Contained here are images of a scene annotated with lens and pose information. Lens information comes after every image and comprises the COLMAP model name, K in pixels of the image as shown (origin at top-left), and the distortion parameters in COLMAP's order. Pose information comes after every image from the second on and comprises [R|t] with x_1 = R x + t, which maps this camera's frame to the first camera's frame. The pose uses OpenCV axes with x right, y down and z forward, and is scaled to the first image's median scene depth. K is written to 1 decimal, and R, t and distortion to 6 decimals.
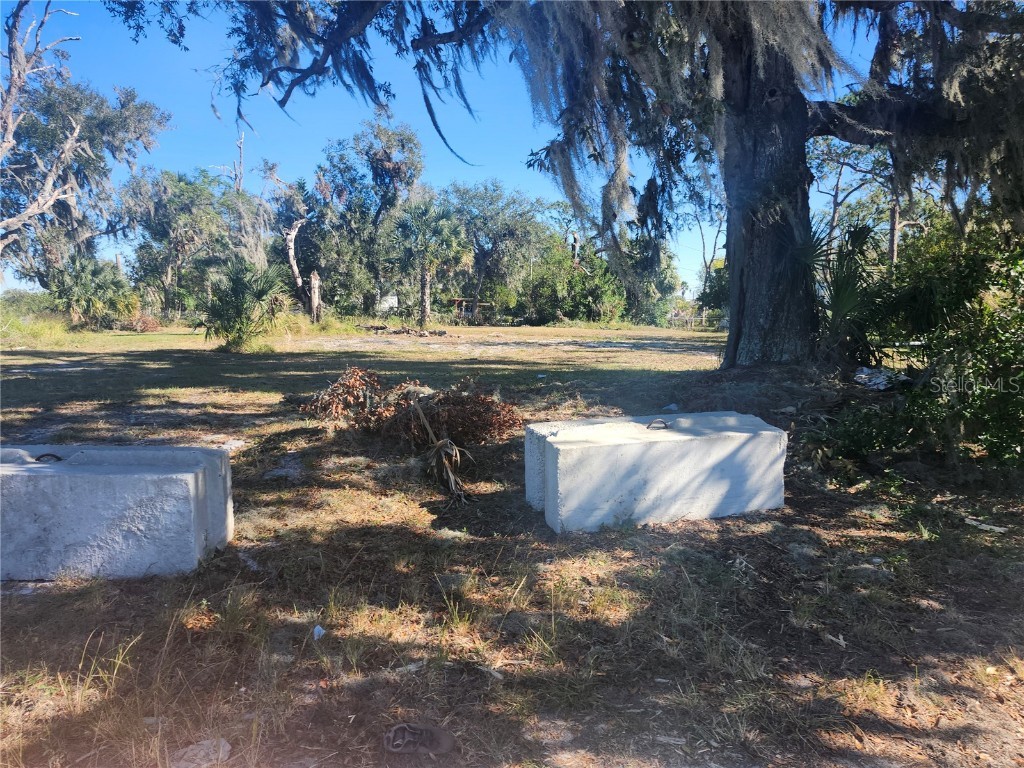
lens RADIAL K [[704.1, 0, 520.1], [0, 704.1, 391.9], [0, 0, 1]] dist [0.086809, -0.103483]
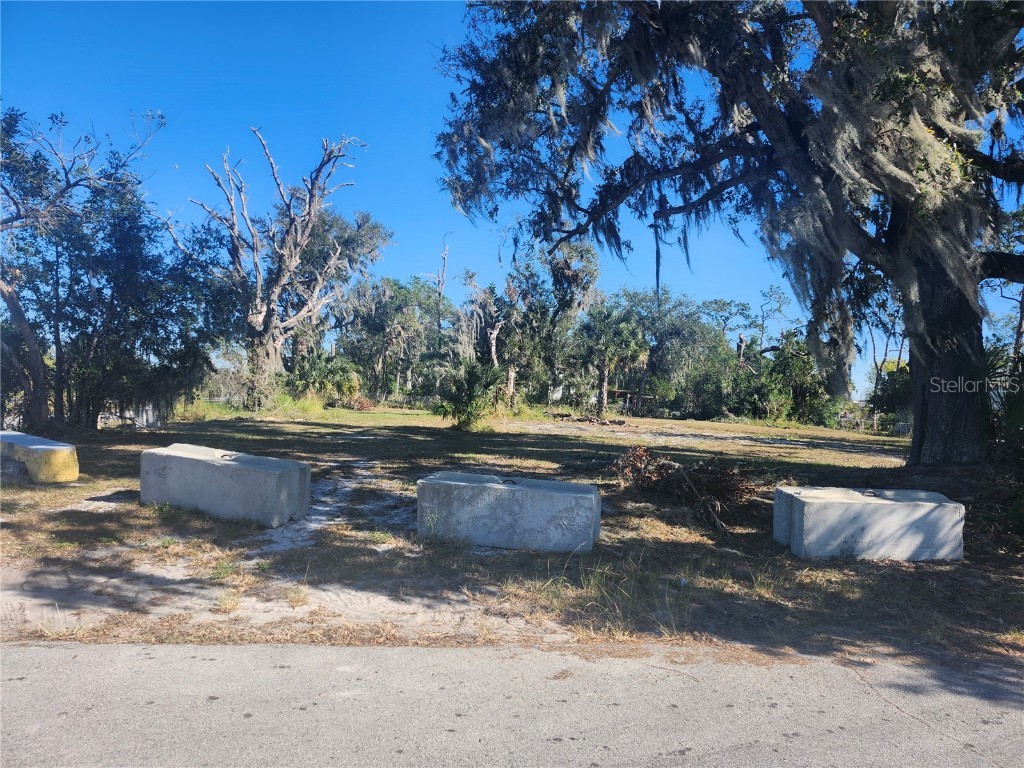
lens RADIAL K [[701.2, 0, 514.8], [0, 701.2, 369.5], [0, 0, 1]] dist [0.089818, -0.120264]
pose [[0.976564, 0.032149, -0.212812, -0.027263], [-0.065301, 0.986430, -0.150639, 0.007772], [0.205081, 0.161006, 0.965411, -0.078785]]
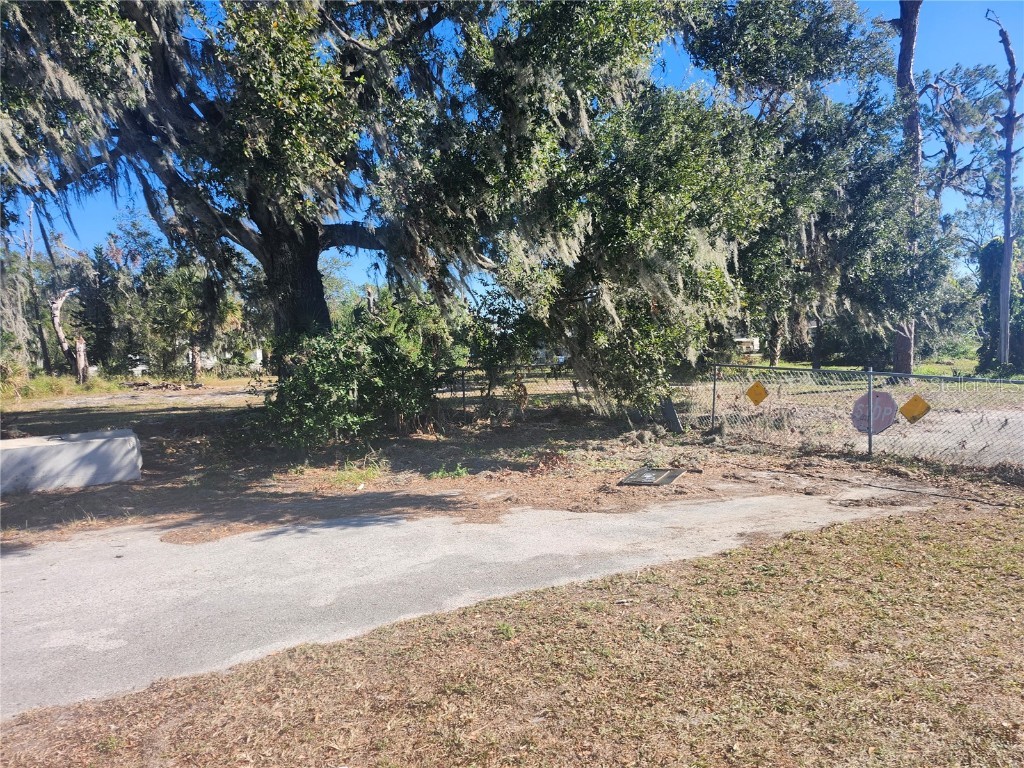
lens RADIAL K [[704.1, 0, 520.1], [0, 704.1, 391.9], [0, 0, 1]] dist [0.086809, -0.103483]
pose [[0.984663, -0.058795, 0.164264, 0.133662], [0.068192, 0.996307, -0.052166, 0.012969], [-0.160590, 0.062568, 0.985036, -0.129489]]
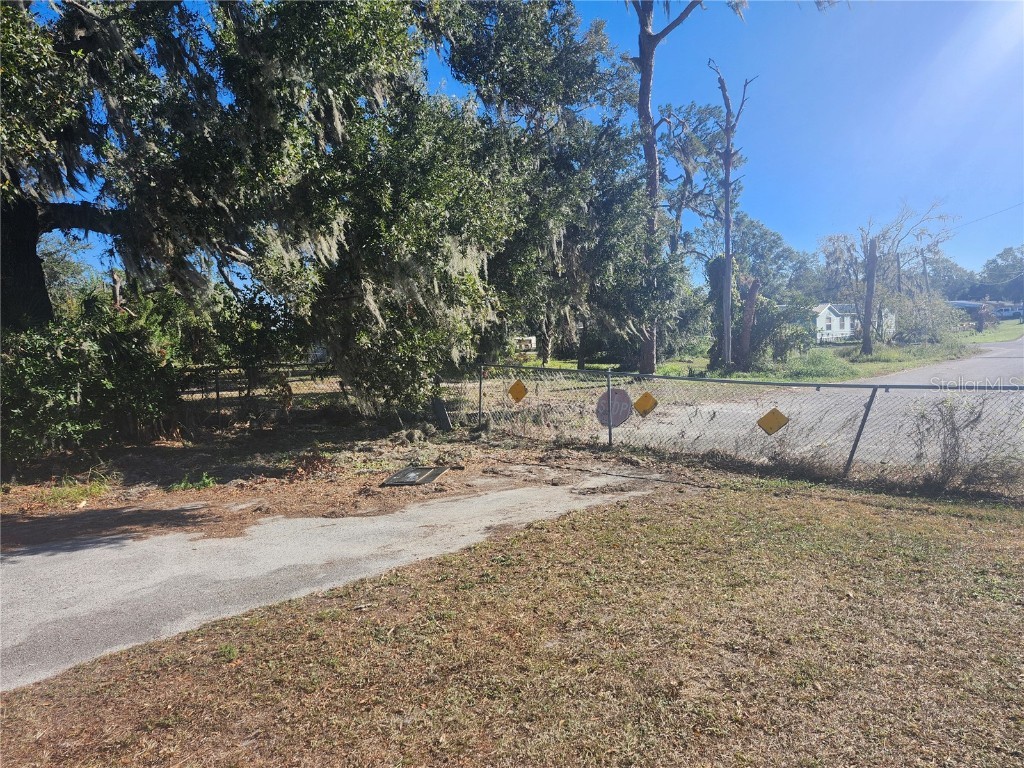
lens RADIAL K [[704.1, 0, 523.3], [0, 704.1, 374.5], [0, 0, 1]] dist [0.083000, -0.107698]
pose [[0.889321, -0.059460, 0.453401, 0.140246], [0.090558, 0.994774, -0.047168, 0.012348], [-0.448227, 0.083007, 0.890058, -0.133914]]
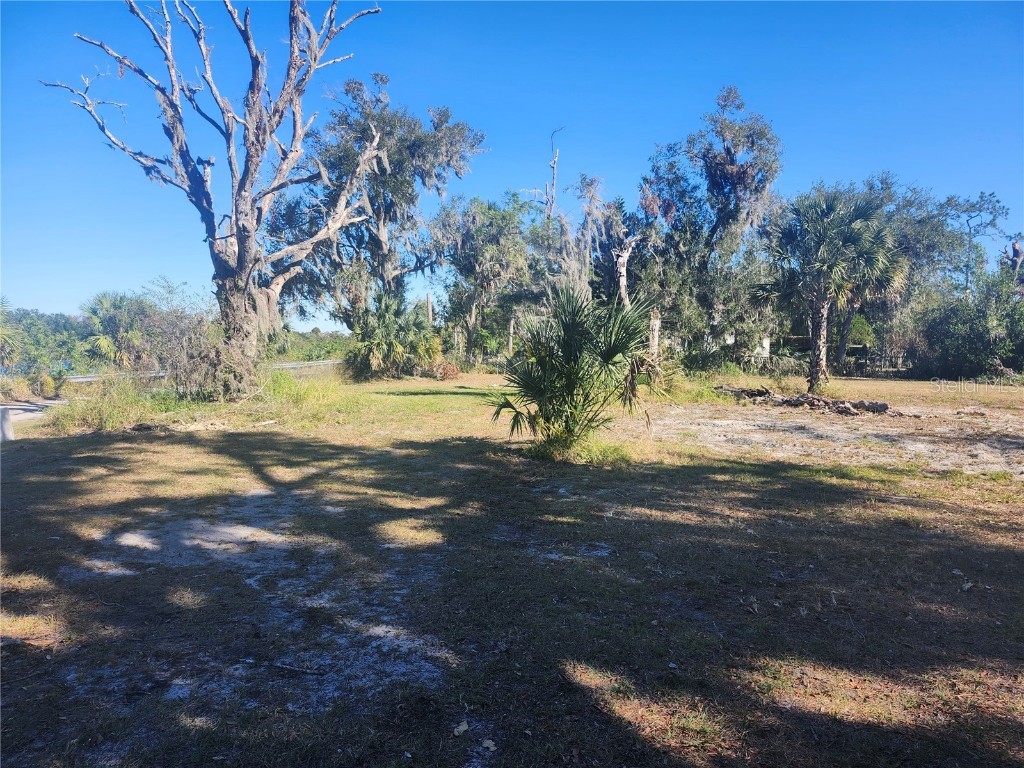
lens RADIAL K [[704.1, 0, 520.1], [0, 704.1, 391.9], [0, 0, 1]] dist [0.086809, -0.103483]
pose [[0.924445, 0.031769, -0.379989, -0.103734], [-0.049781, 0.998050, -0.037667, -0.038549], [0.378052, 0.053737, 0.924224, 0.225604]]
